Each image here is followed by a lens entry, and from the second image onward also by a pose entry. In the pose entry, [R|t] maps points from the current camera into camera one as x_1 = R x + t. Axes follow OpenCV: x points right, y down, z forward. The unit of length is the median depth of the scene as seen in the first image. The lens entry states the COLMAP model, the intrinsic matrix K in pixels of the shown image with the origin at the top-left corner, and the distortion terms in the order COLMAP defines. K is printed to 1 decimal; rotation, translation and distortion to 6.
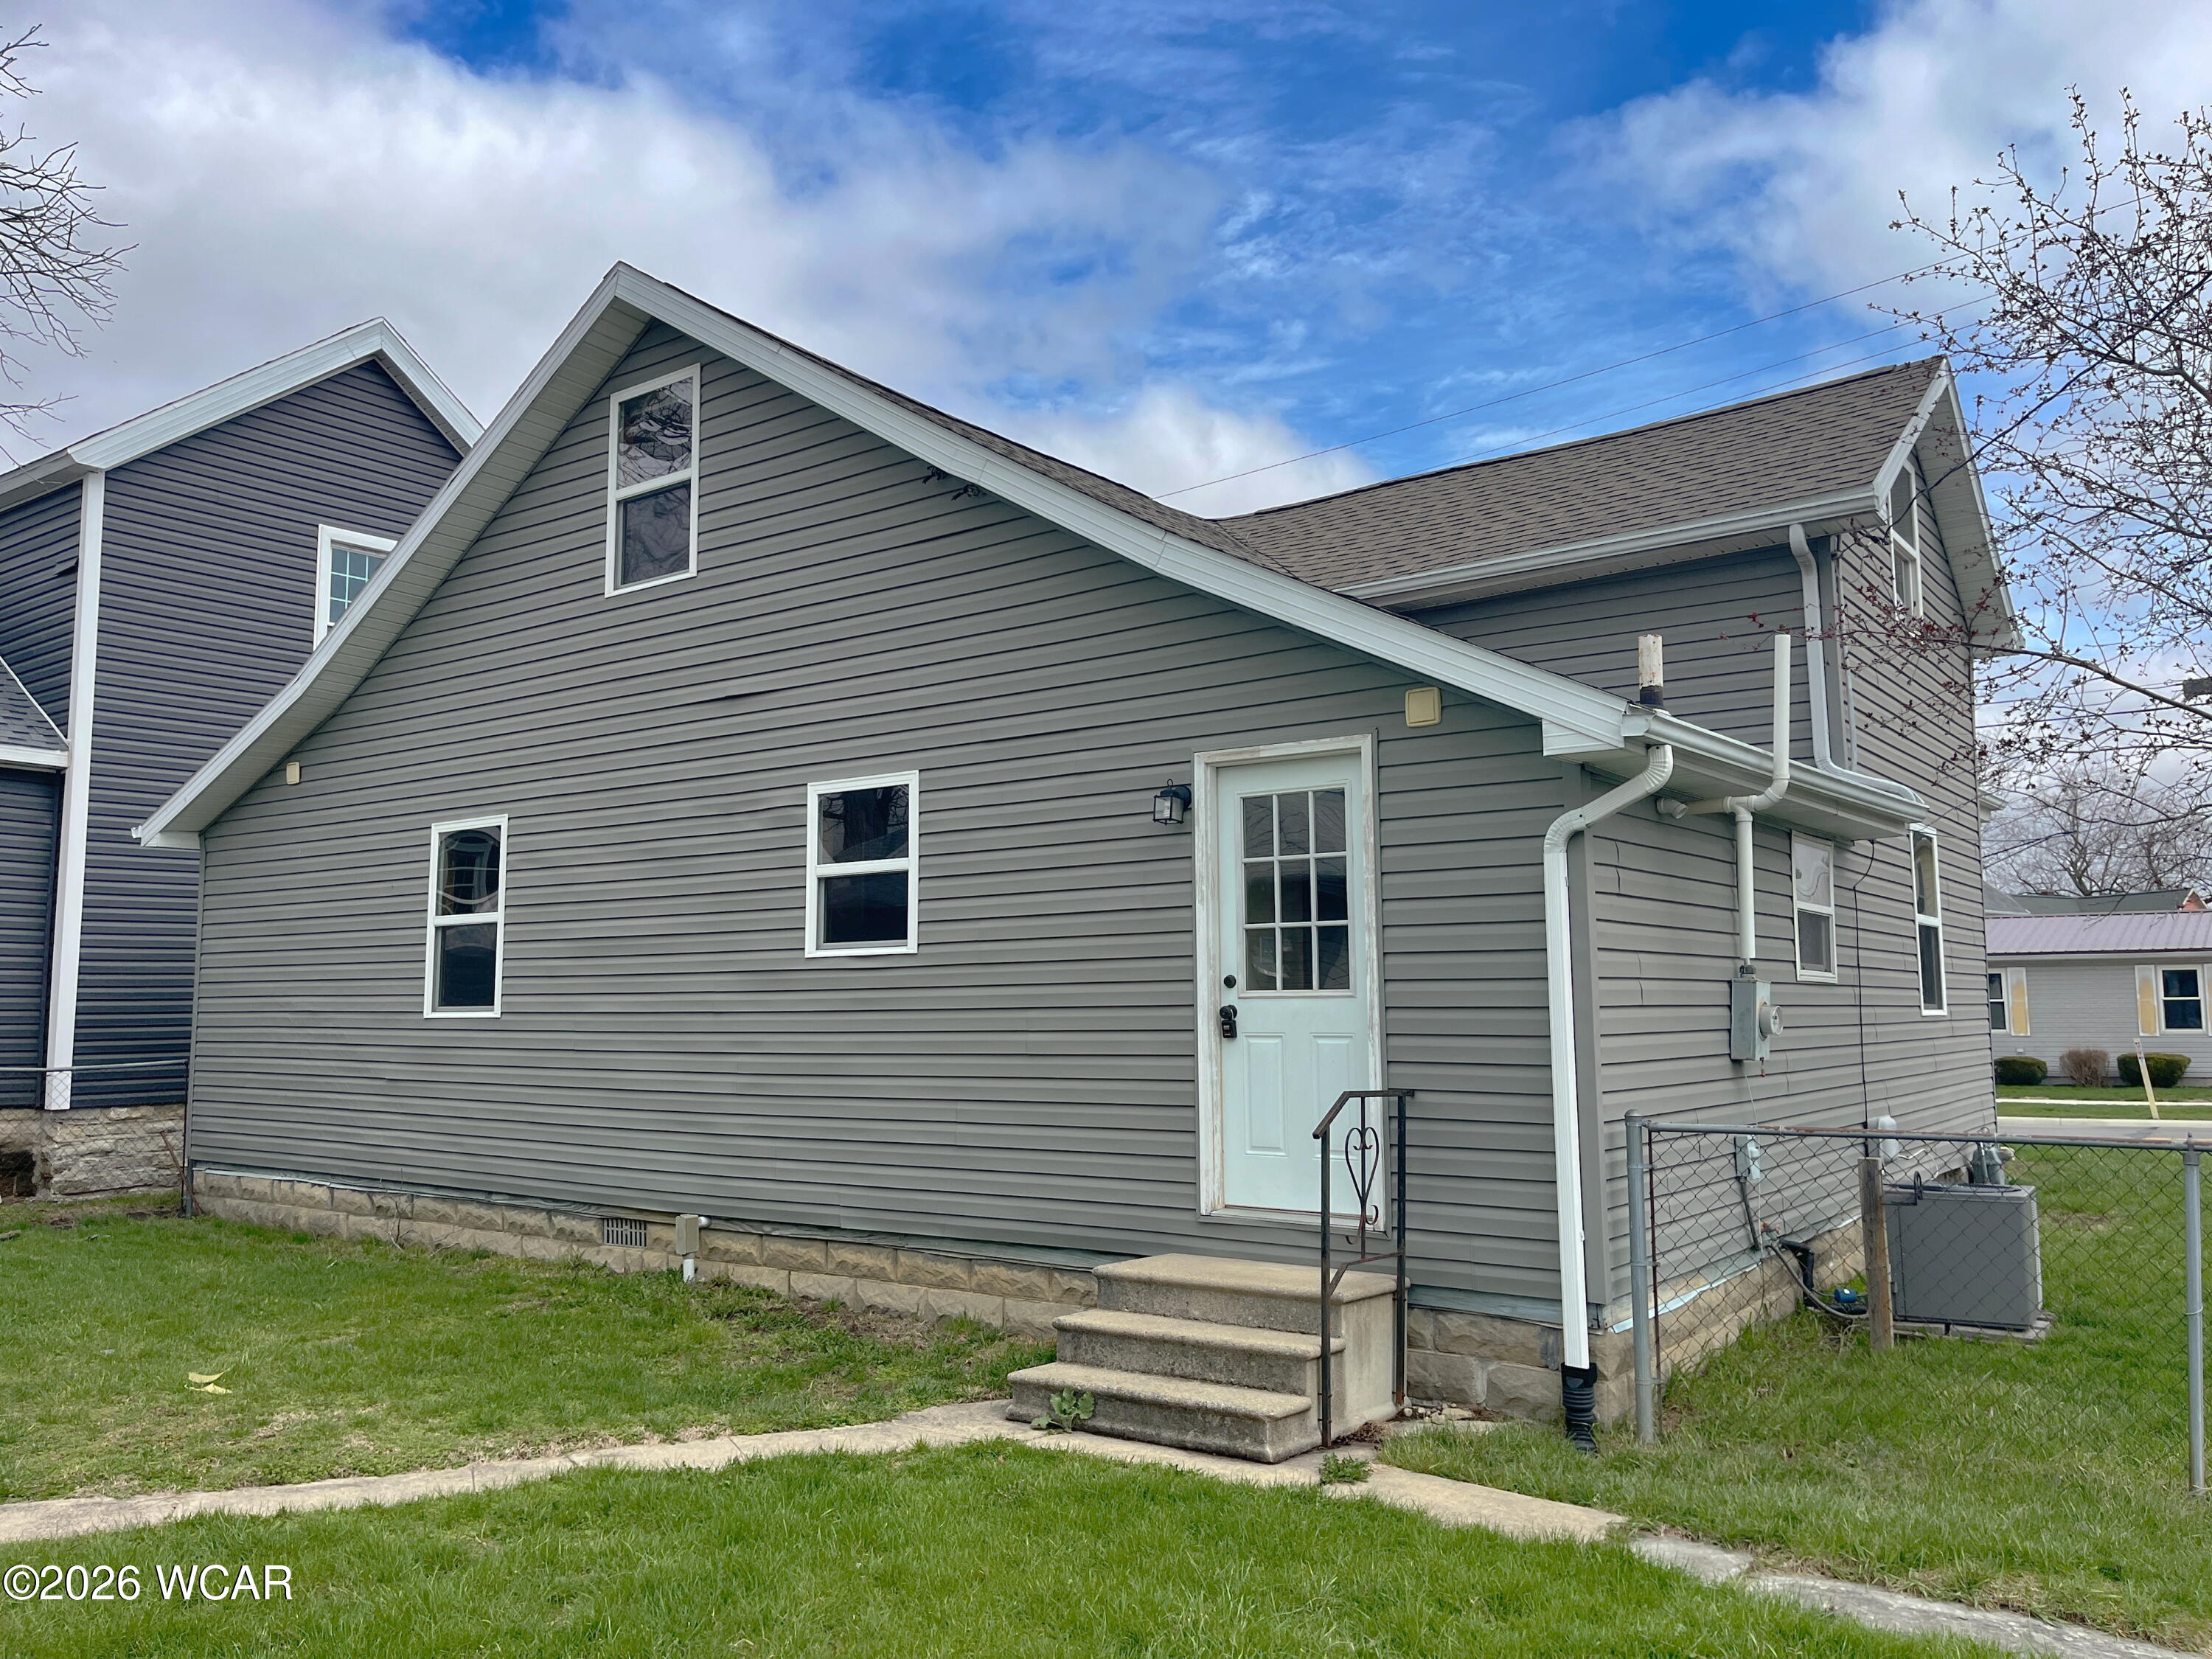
lens RADIAL K [[1693.4, 0, 1106.0], [0, 1693.4, 829.5], [0, 0, 1]] dist [0.007353, 0.001243]
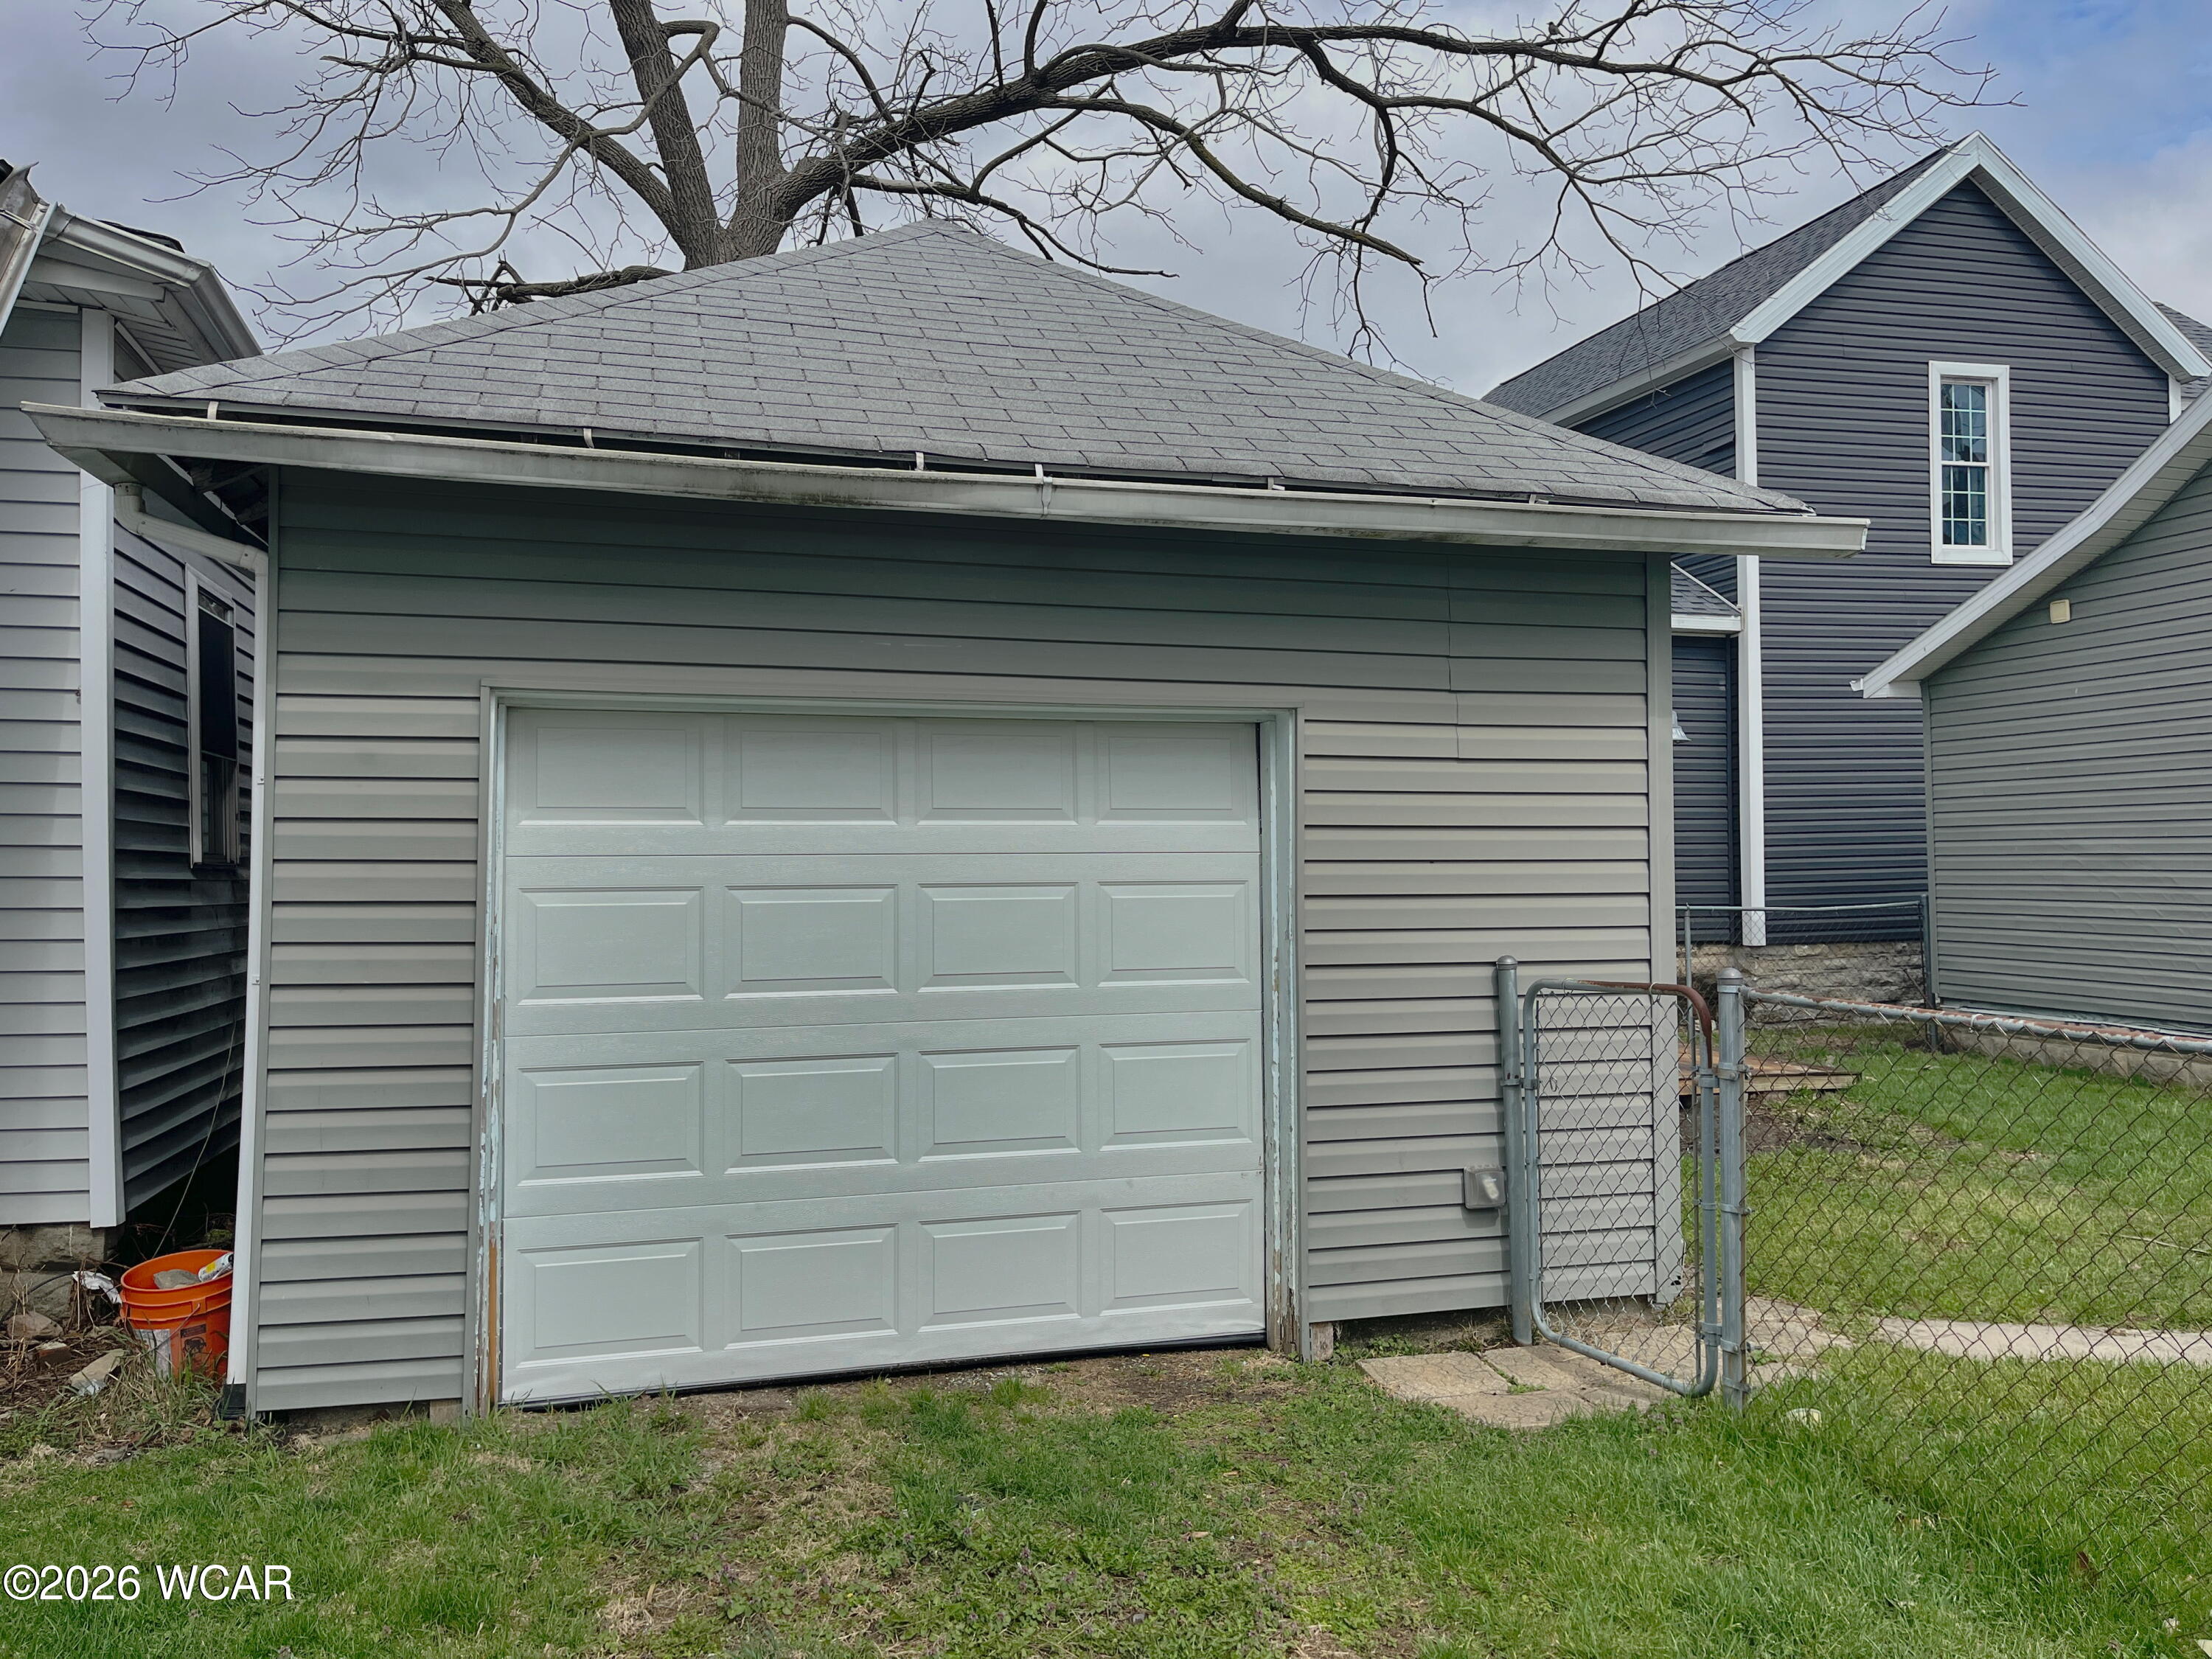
lens RADIAL K [[1693.4, 0, 1106.0], [0, 1693.4, 829.5], [0, 0, 1]] dist [0.007353, 0.001243]
pose [[0.803923, -0.026799, -0.594129, -0.300466], [0.082233, 0.994398, 0.066417, -0.016043], [0.589021, -0.102251, 0.801623, -0.110553]]
